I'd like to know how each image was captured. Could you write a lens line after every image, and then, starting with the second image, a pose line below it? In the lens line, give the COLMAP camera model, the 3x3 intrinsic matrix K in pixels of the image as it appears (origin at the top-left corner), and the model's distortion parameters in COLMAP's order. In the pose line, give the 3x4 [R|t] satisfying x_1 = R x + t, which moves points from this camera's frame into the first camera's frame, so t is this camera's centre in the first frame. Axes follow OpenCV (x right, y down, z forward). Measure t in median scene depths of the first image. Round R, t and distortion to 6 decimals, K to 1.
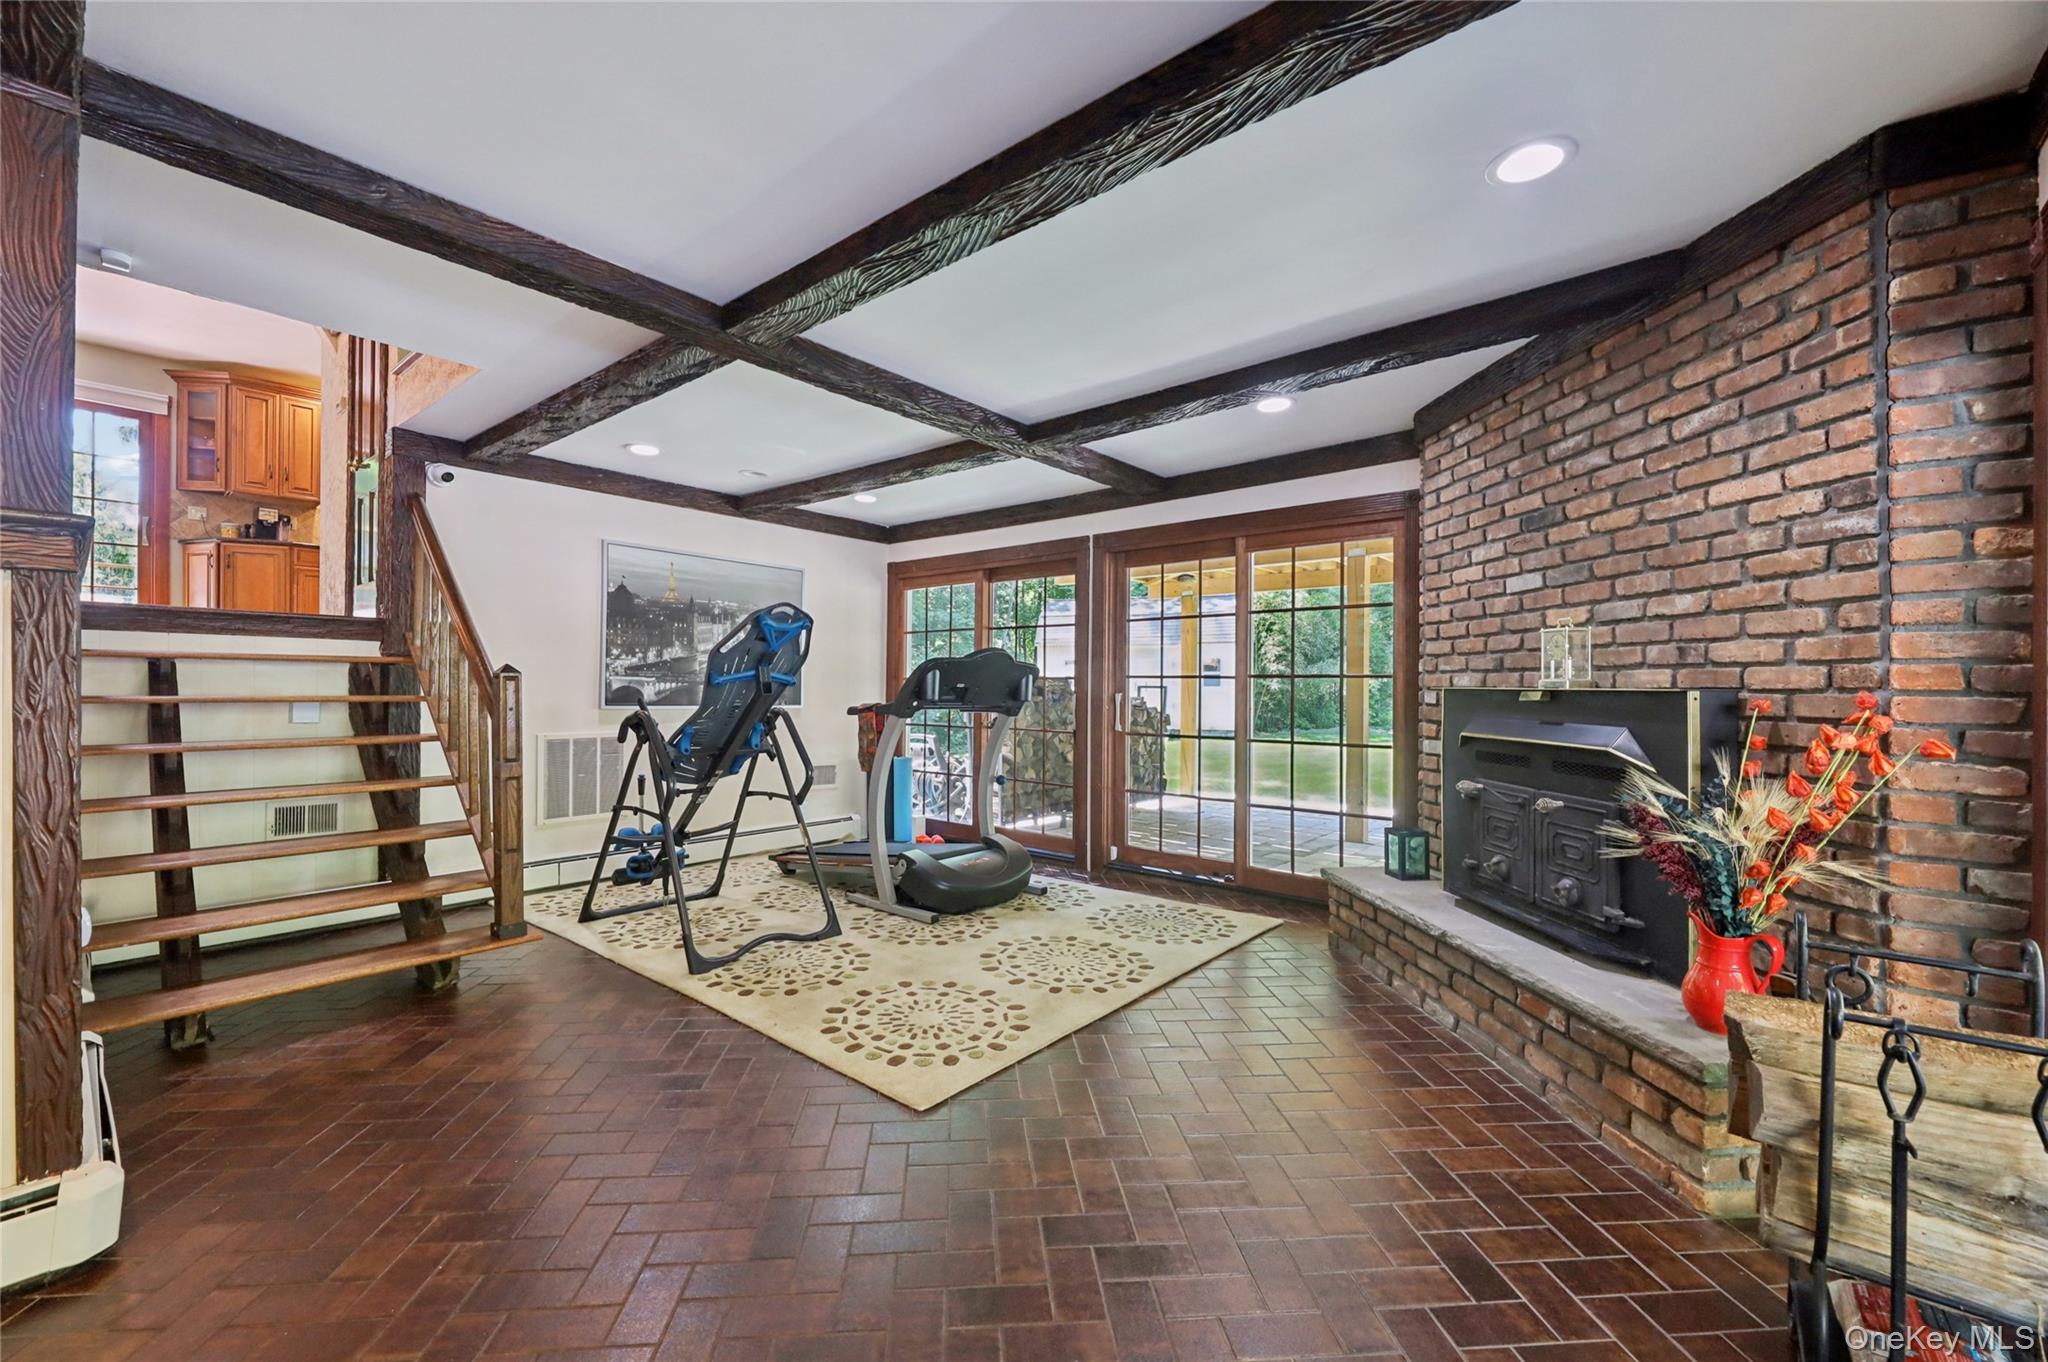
lens RADIAL K [[832.1, 0, 1027.5], [0, 832.1, 675.7], [0, 0, 1]] dist [0.000966, -0.000021]
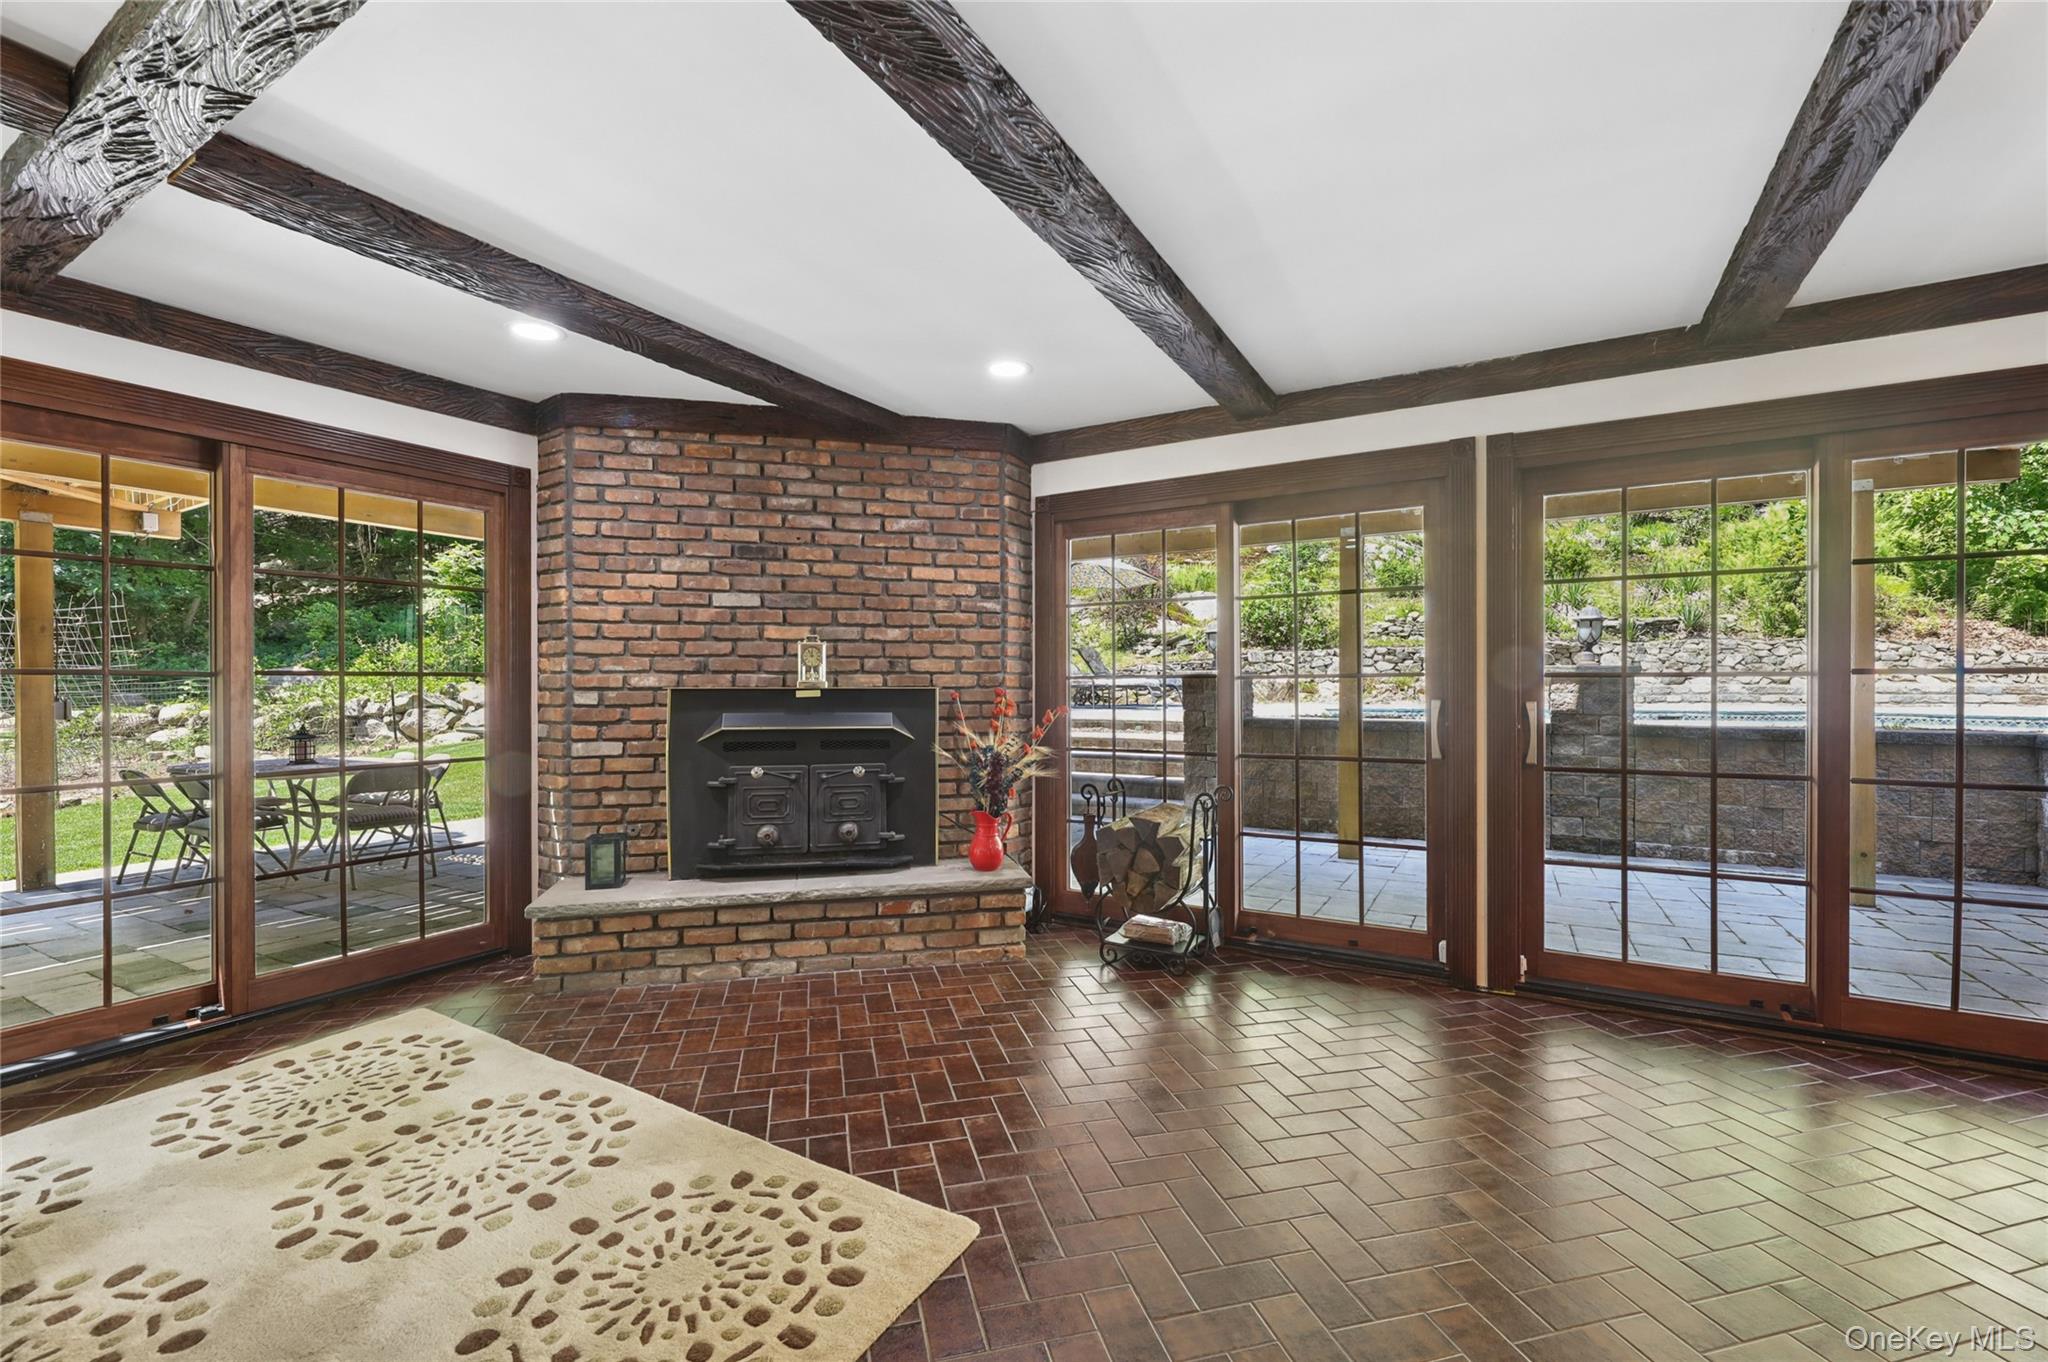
lens RADIAL K [[841.7, 0, 1024.0], [0, 841.7, 678.3], [0, 0, 1]] dist [-0.005456, -0.000181]
pose [[-0.168494, 0.000904, 0.985702, -0.702630], [-0.010759, 0.999938, -0.002756, 0.000432], [-0.985644, -0.011069, -0.168474, 0.837944]]
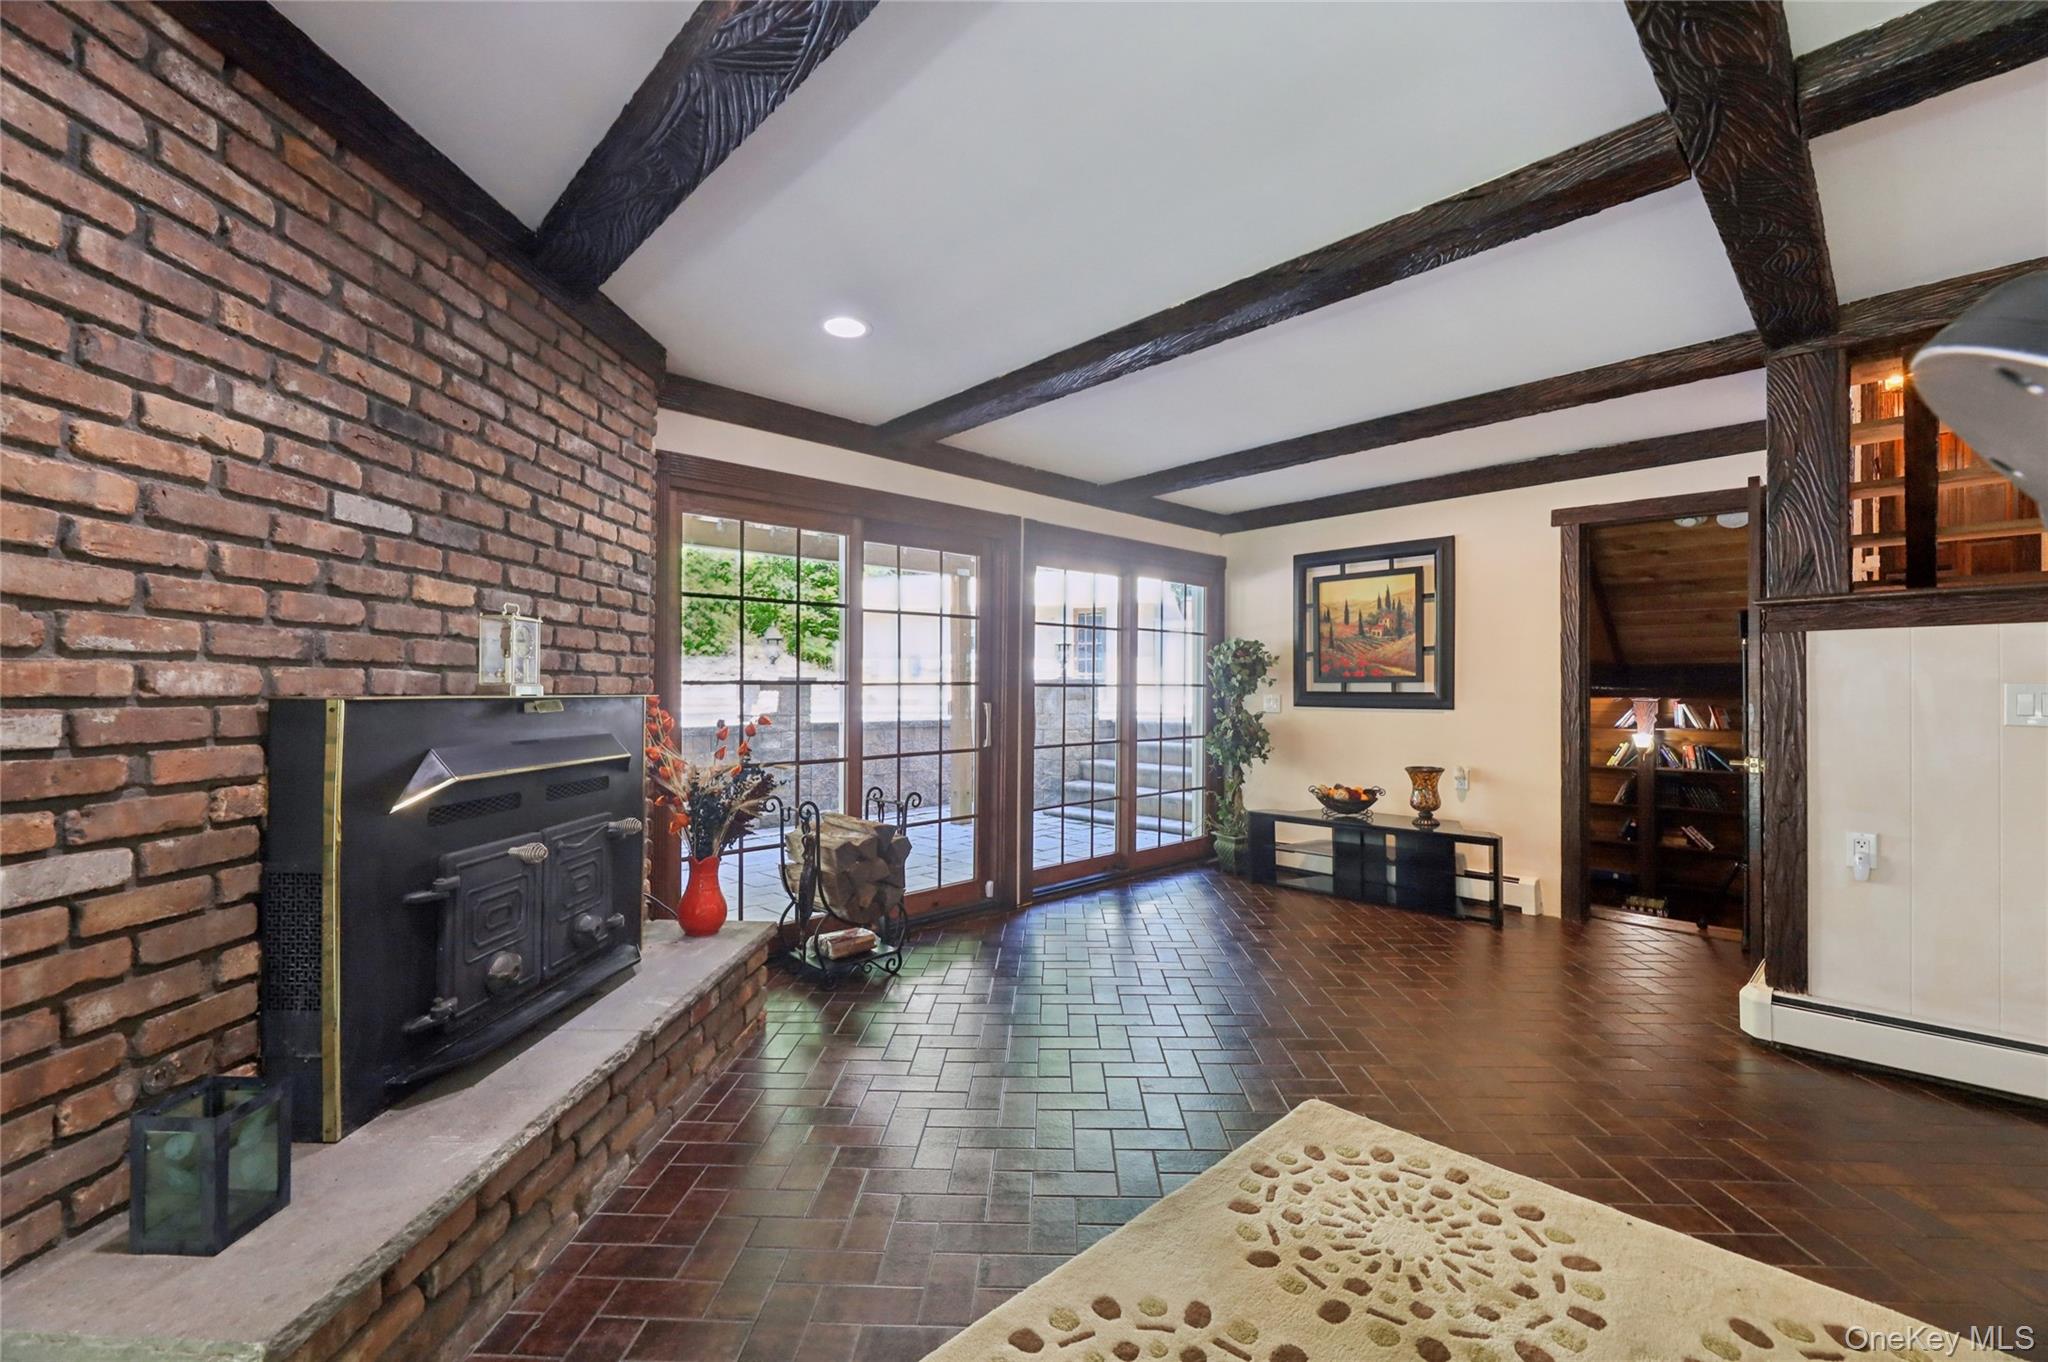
lens RADIAL K [[835.3, 0, 1020.6], [0, 835.3, 680.1], [0, 0, 1]] dist [-0.001679, -0.000755]
pose [[-0.992769, -0.004675, 0.119950, 0.085621], [-0.007491, 0.999707, -0.023031, 0.014143], [-0.119807, -0.023763, -0.992513, 1.600657]]
